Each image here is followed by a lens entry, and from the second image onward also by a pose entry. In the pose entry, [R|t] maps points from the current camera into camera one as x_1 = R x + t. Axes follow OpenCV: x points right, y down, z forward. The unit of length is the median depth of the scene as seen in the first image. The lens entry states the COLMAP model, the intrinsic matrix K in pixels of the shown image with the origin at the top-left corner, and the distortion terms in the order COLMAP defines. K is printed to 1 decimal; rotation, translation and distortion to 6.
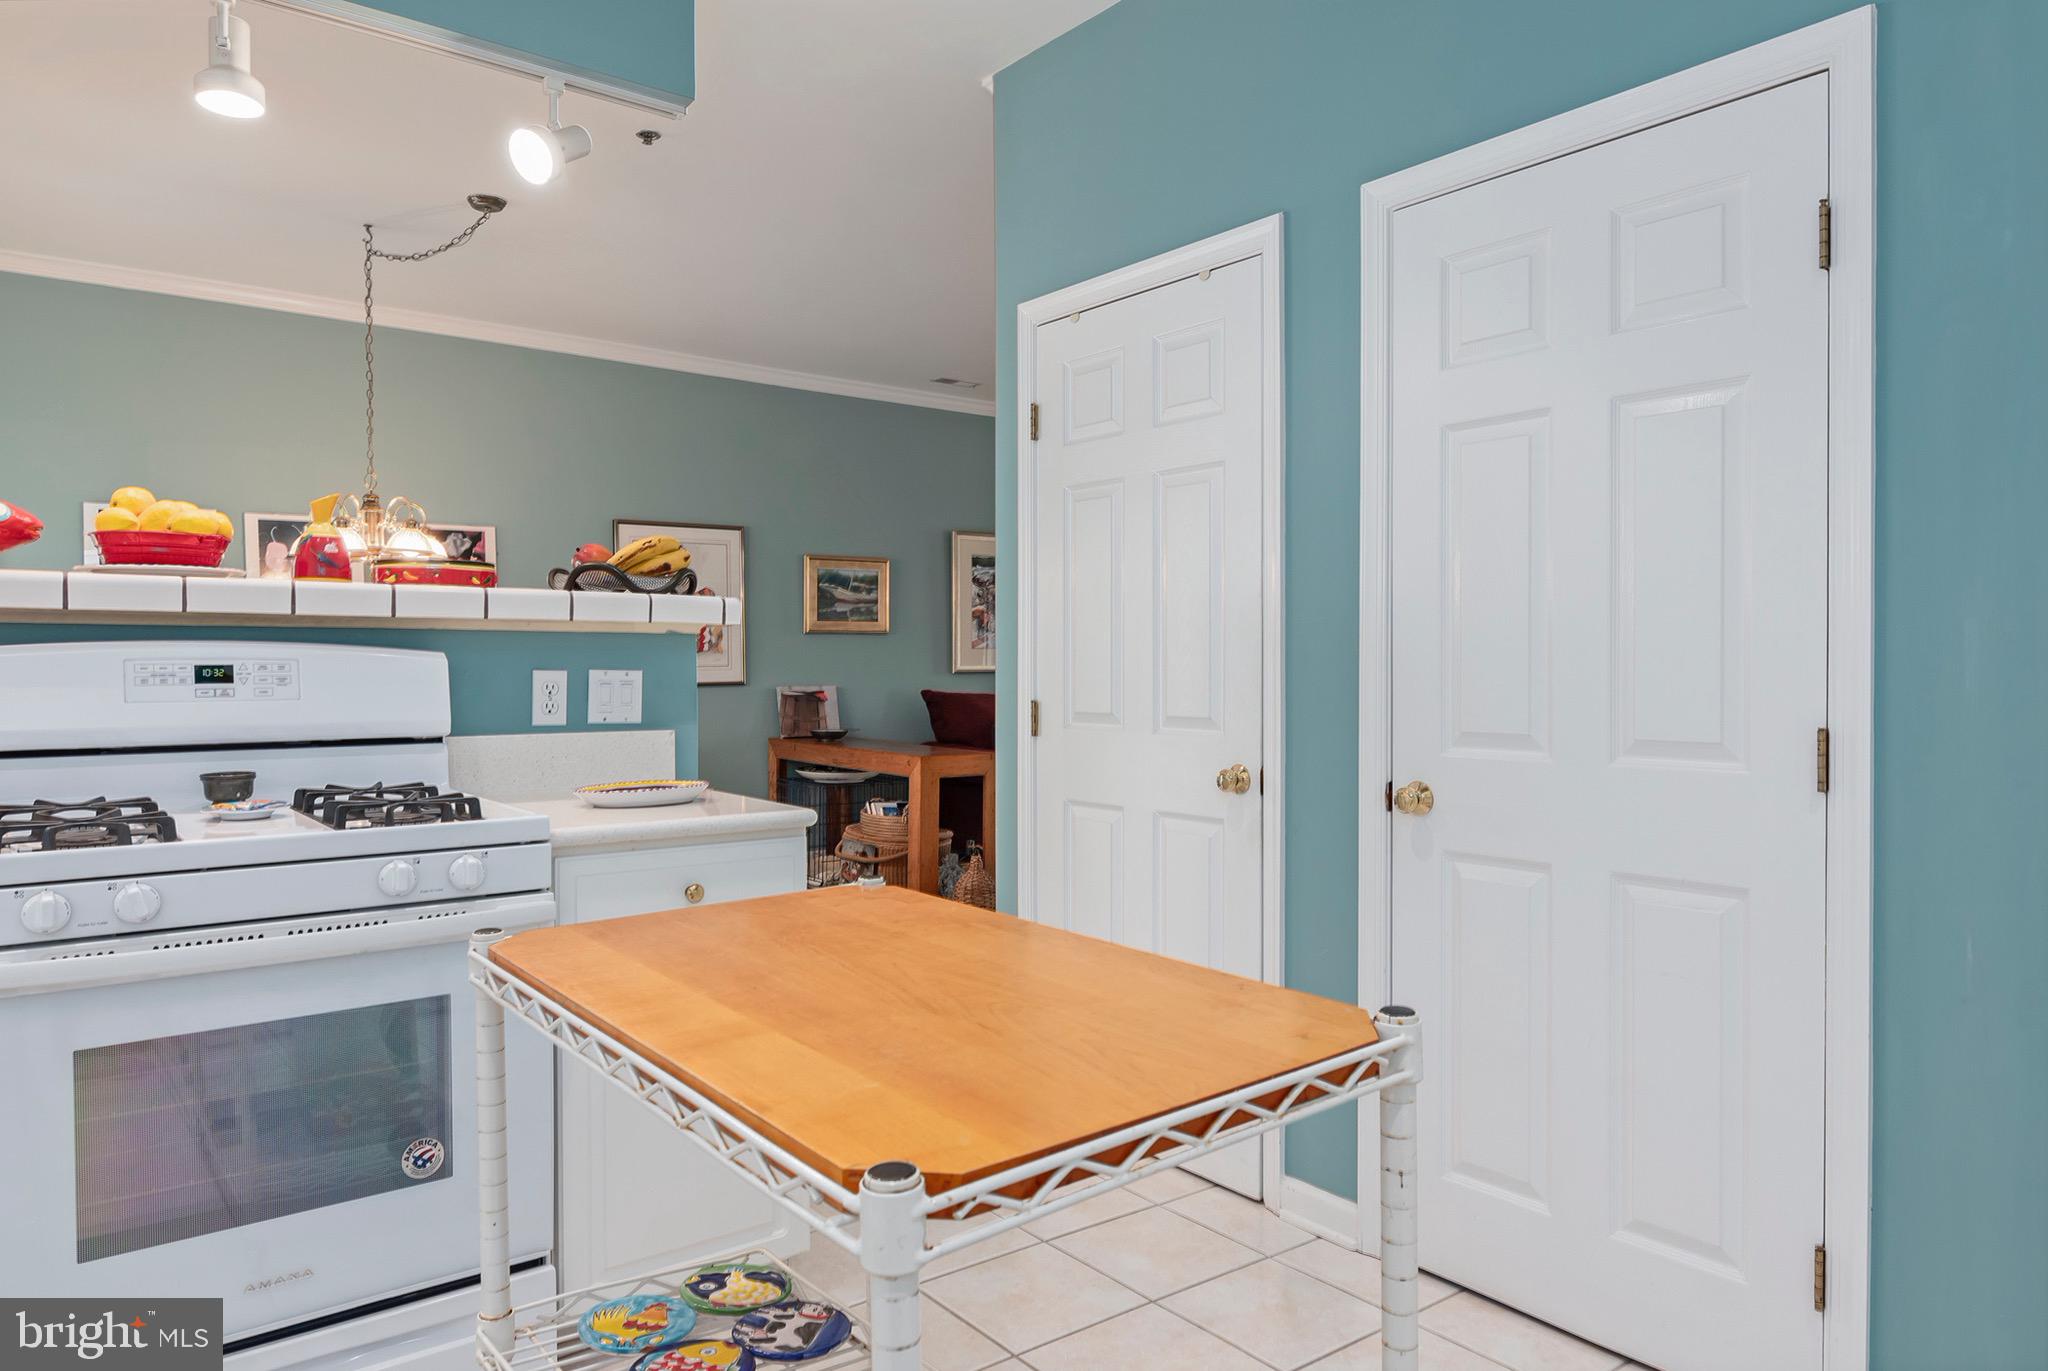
lens RADIAL K [[1304.9, 0, 1033.2], [0, 1304.9, 691.4], [0, 0, 1]] dist [0.000728, -0.000886]
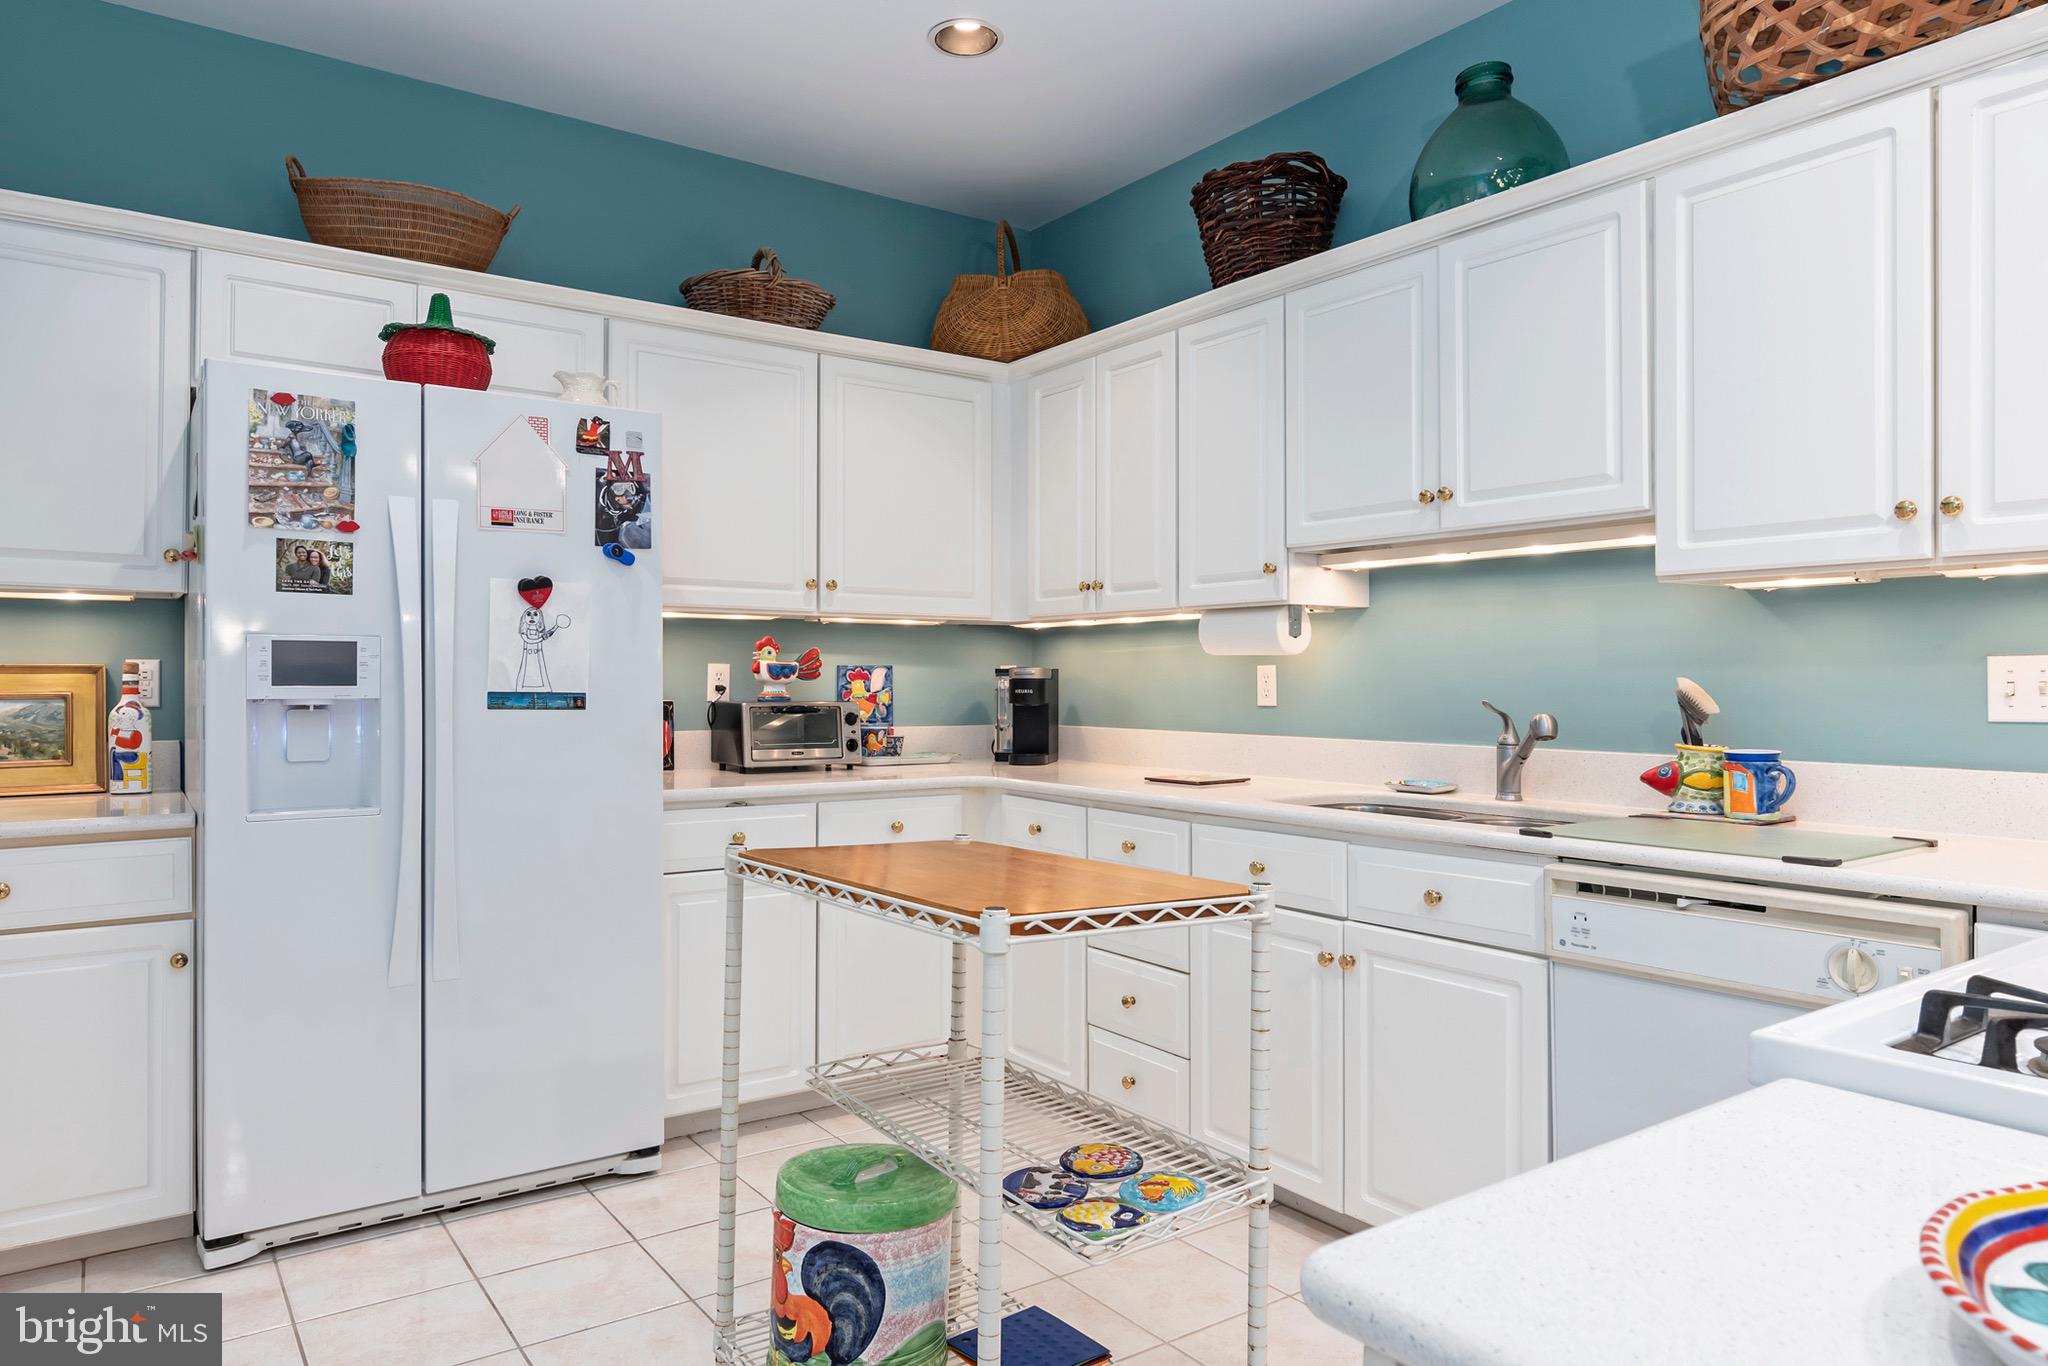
lens RADIAL K [[1304.9, 0, 1008.9], [0, 1304.9, 673.6], [0, 0, 1]] dist [0.000728, -0.000886]
pose [[-0.998430, -0.002670, 0.055952, -0.131752], [-0.002046, 0.999935, 0.011204, -0.030158], [-0.055979, 0.011072, -0.998371, 1.379761]]
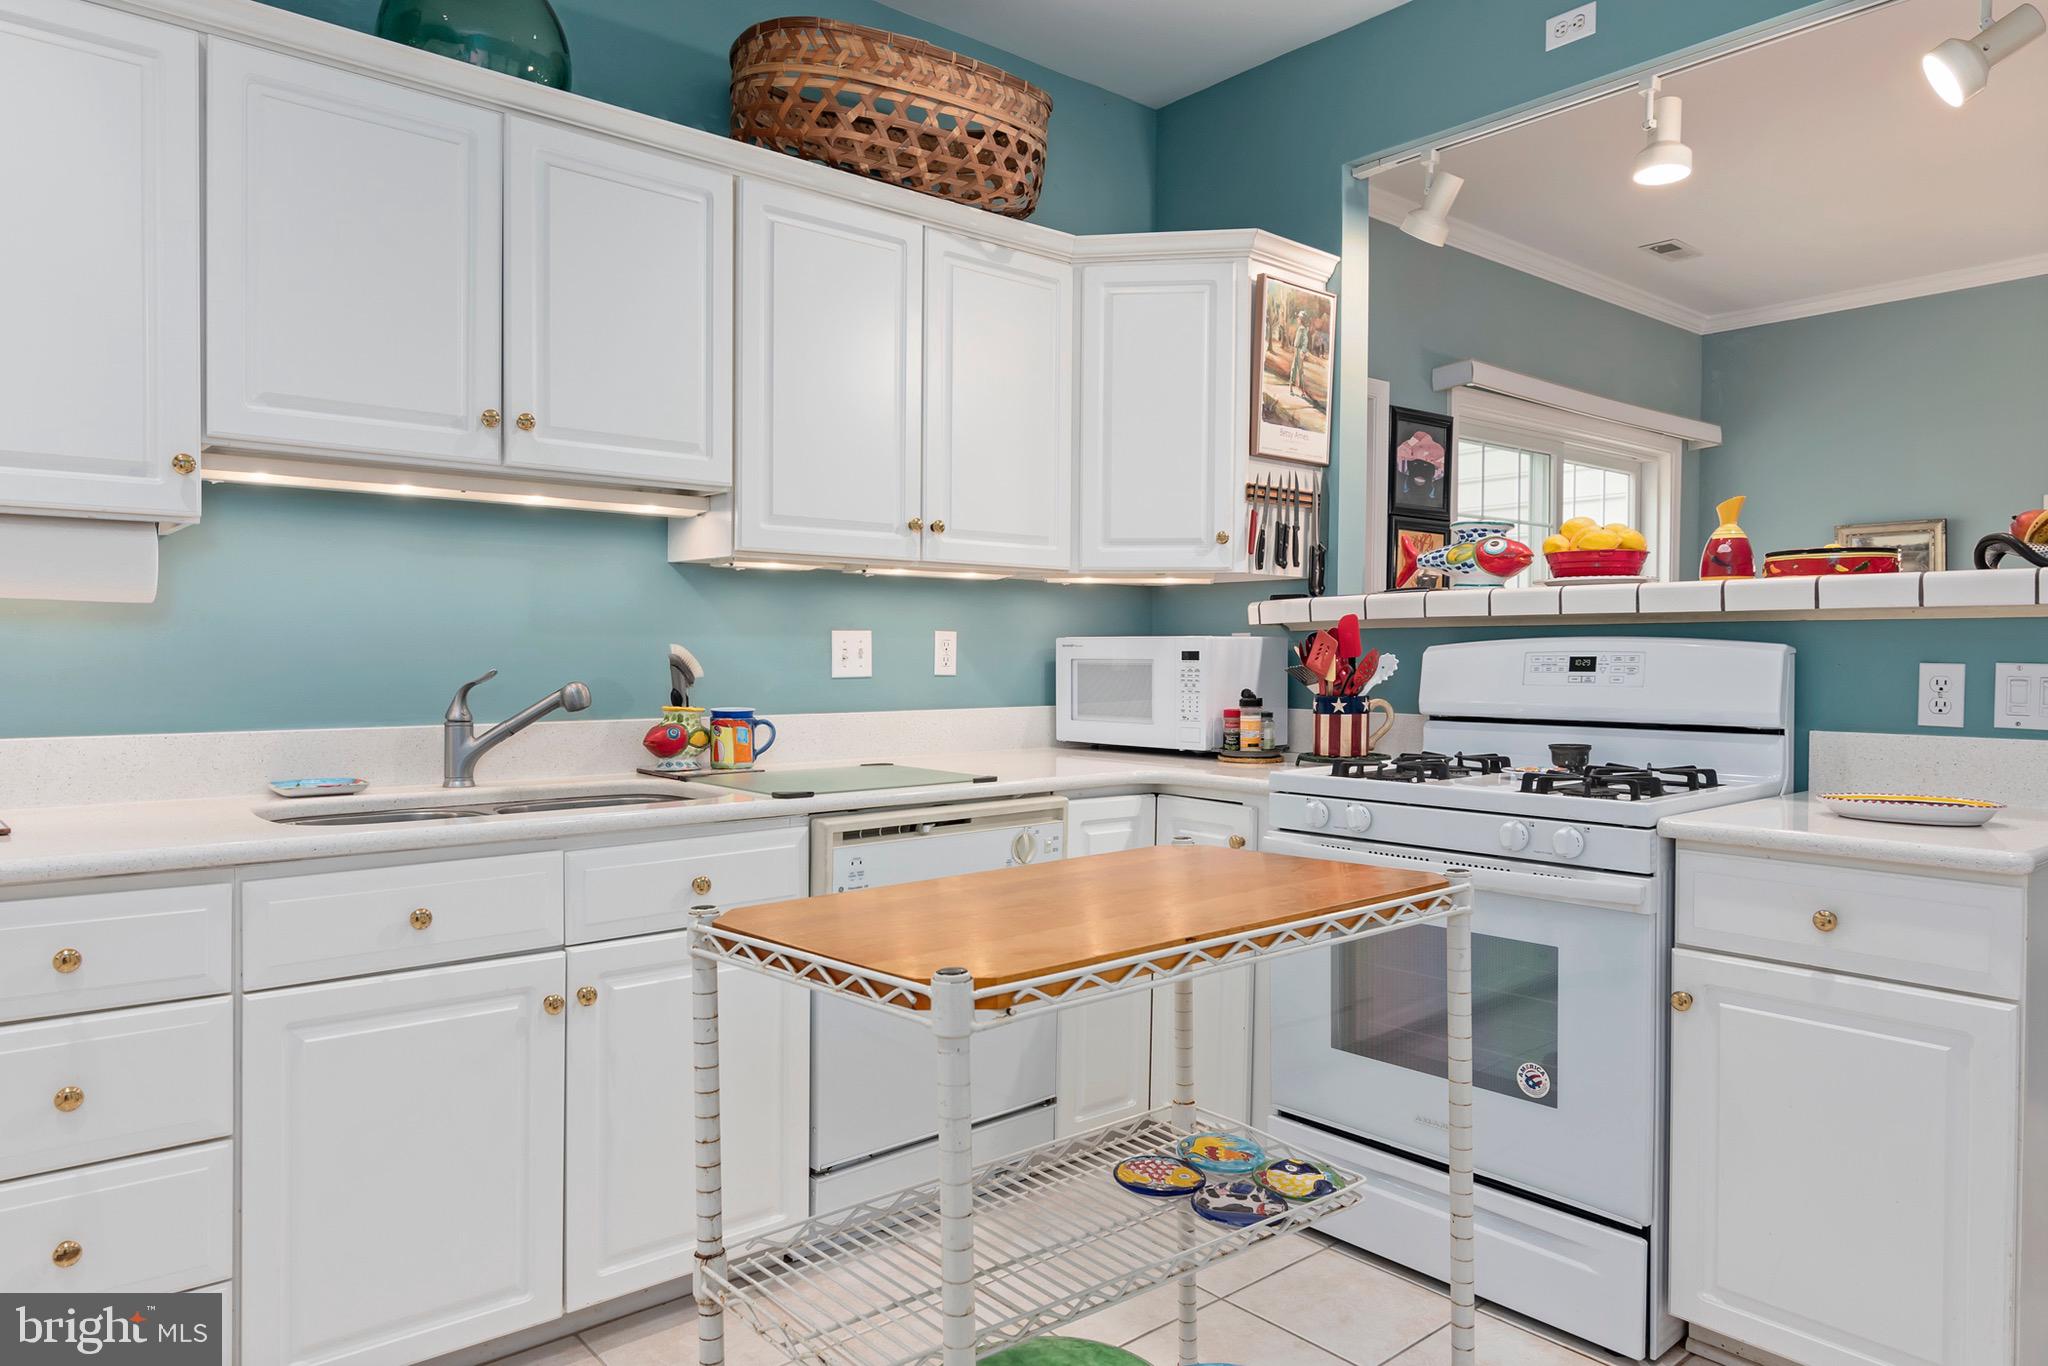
lens RADIAL K [[1304.9, 0, 1017.6], [0, 1304.9, 677.6], [0, 0, 1]] dist [0.000728, -0.000886]
pose [[0.037502, 0.018812, -0.999119, 0.601410], [-0.021346, 0.999610, 0.018020, -0.011666], [0.999069, 0.020651, 0.037889, 0.436440]]
